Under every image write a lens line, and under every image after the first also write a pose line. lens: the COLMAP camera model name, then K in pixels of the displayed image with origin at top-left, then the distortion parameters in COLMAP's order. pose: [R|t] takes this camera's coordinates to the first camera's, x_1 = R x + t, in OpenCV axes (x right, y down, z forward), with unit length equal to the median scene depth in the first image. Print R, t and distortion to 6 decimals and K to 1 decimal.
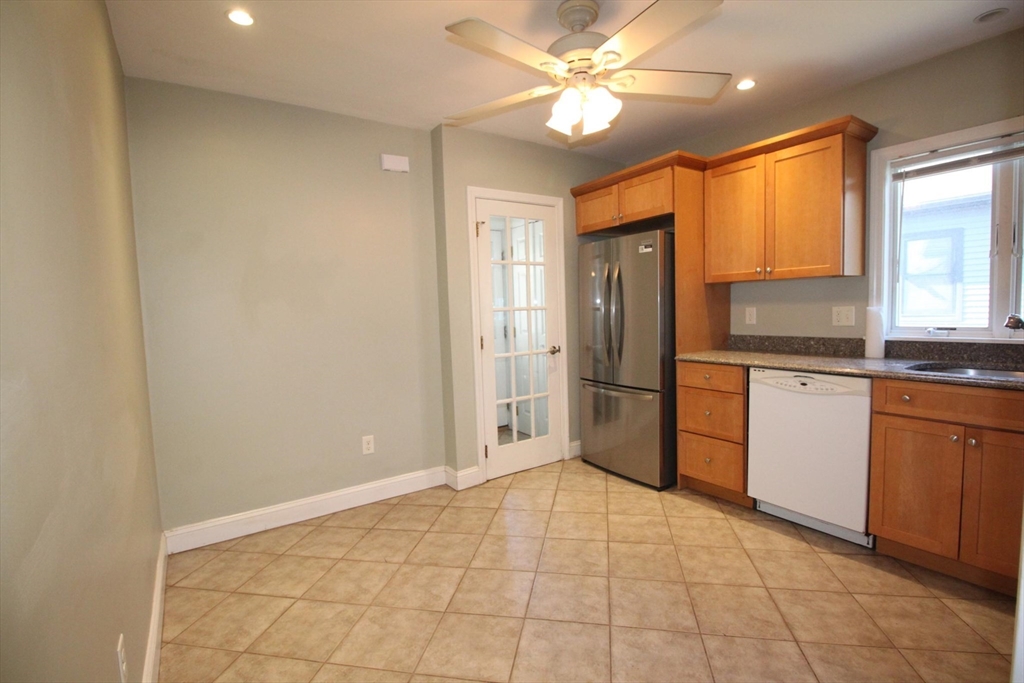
lens RADIAL K [[471.0, 0, 516.6], [0, 471.0, 341.2], [0, 0, 1]] dist [-0.000303, -0.013565]
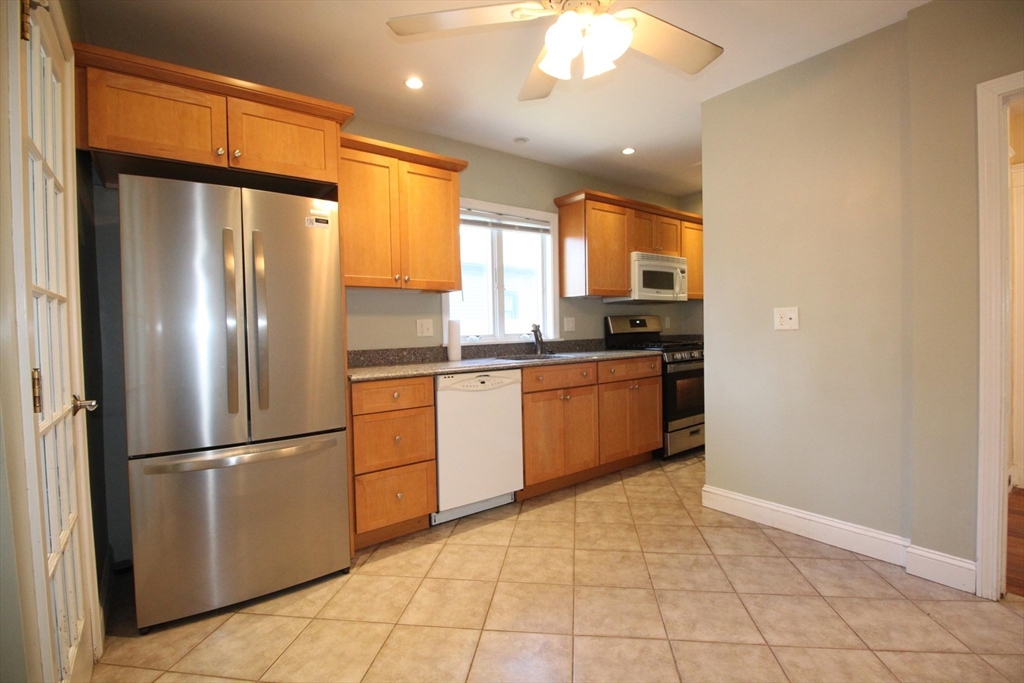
lens RADIAL K [[471.0, 0, 516.6], [0, 471.0, 341.2], [0, 0, 1]] dist [-0.000303, -0.013565]
pose [[-0.049721, 0.005023, 0.998751, -0.487770], [0.095680, 0.995412, -0.000243, 0.000699], [-0.994170, 0.095548, -0.049973, 0.897963]]
